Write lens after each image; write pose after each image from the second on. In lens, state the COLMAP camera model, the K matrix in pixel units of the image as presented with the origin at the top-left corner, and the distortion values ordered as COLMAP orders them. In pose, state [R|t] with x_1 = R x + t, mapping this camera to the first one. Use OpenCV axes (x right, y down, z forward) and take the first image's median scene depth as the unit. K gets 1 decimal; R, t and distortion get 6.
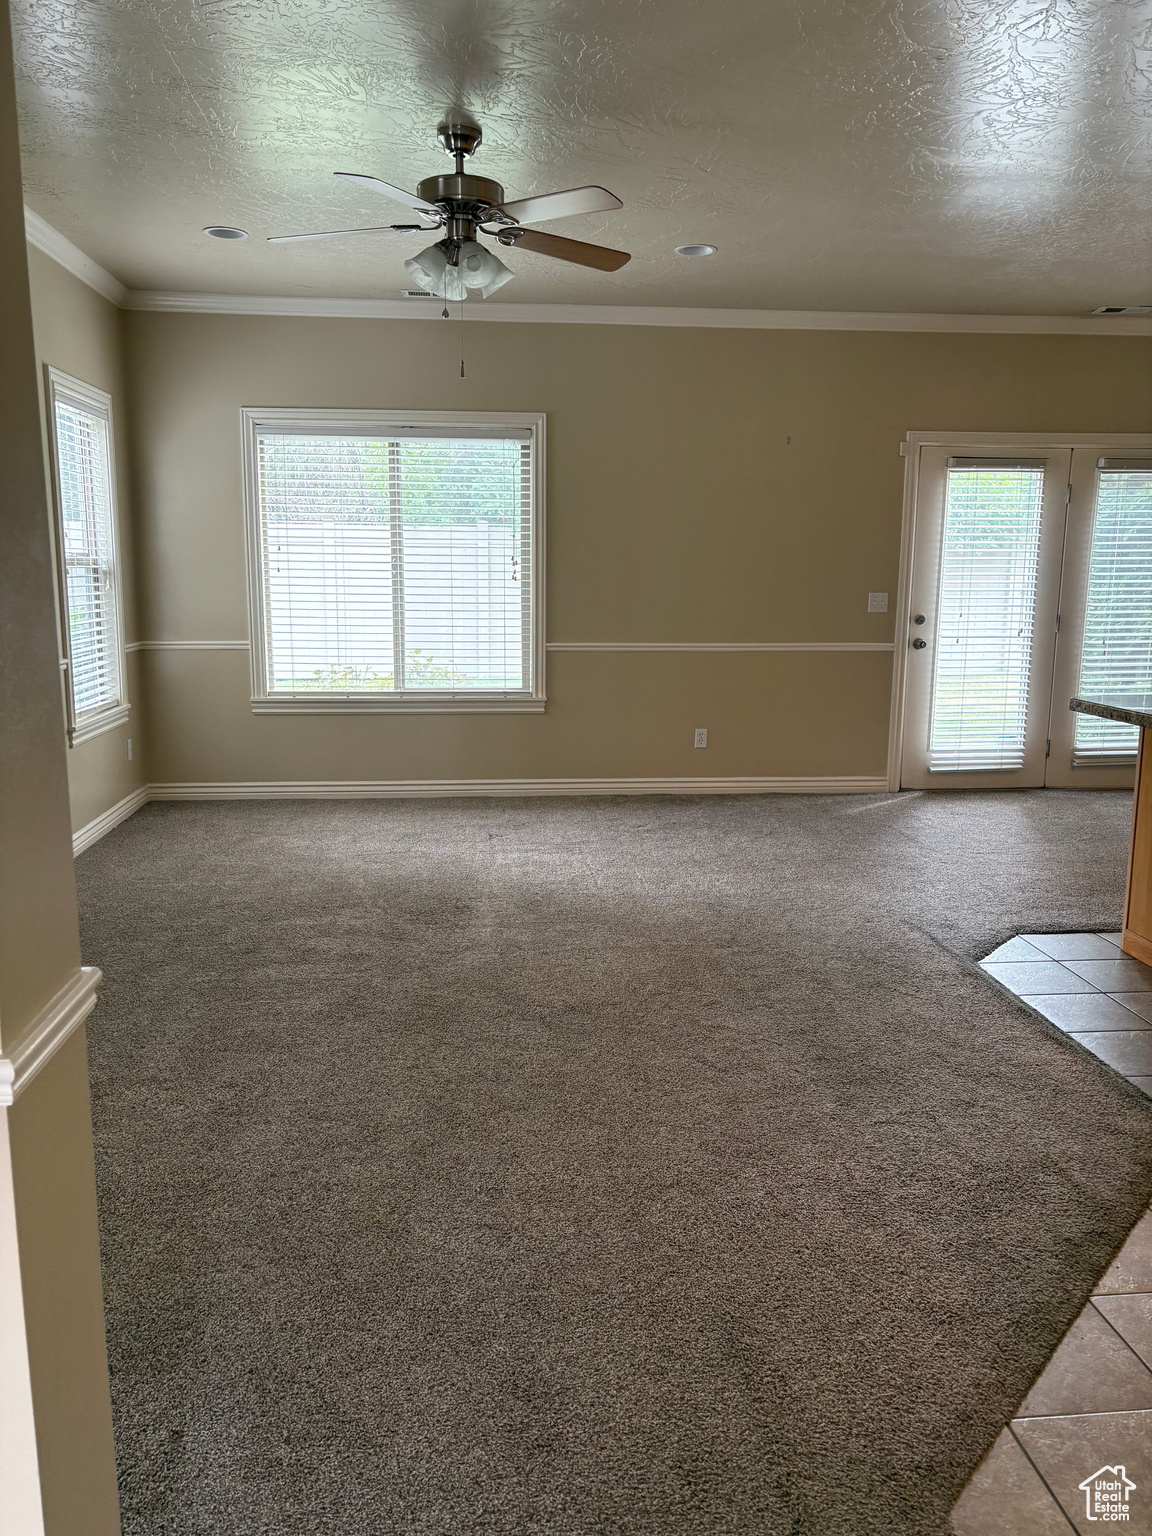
lens RADIAL K [[1157.8, 0, 580.3], [0, 1157.8, 812.1], [0, 0, 1]] dist [0.039183, -0.036102]
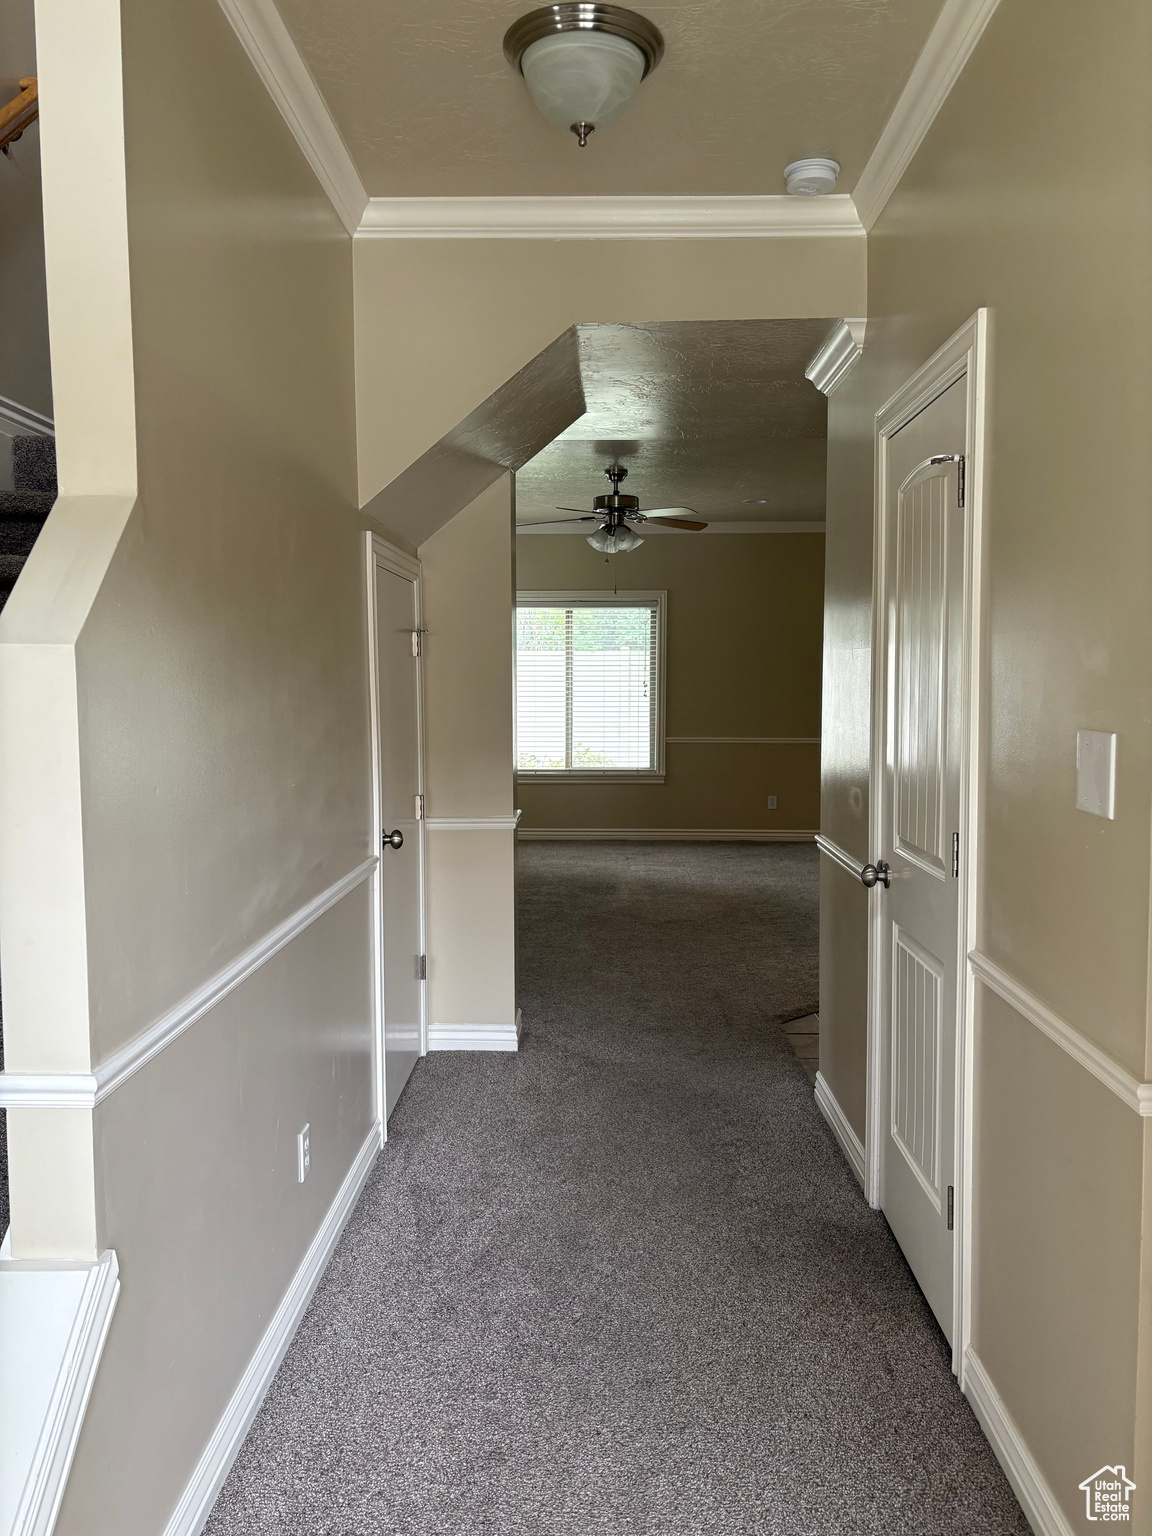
lens RADIAL K [[1157.8, 0, 573.8], [0, 1157.8, 766.2], [0, 0, 1]] dist [0.039183, -0.036102]
pose [[0.992198, 0.002584, -0.124648, 0.042587], [-0.018429, 0.991842, -0.126136, 0.089614], [0.123305, 0.127449, 0.984151, -0.529728]]
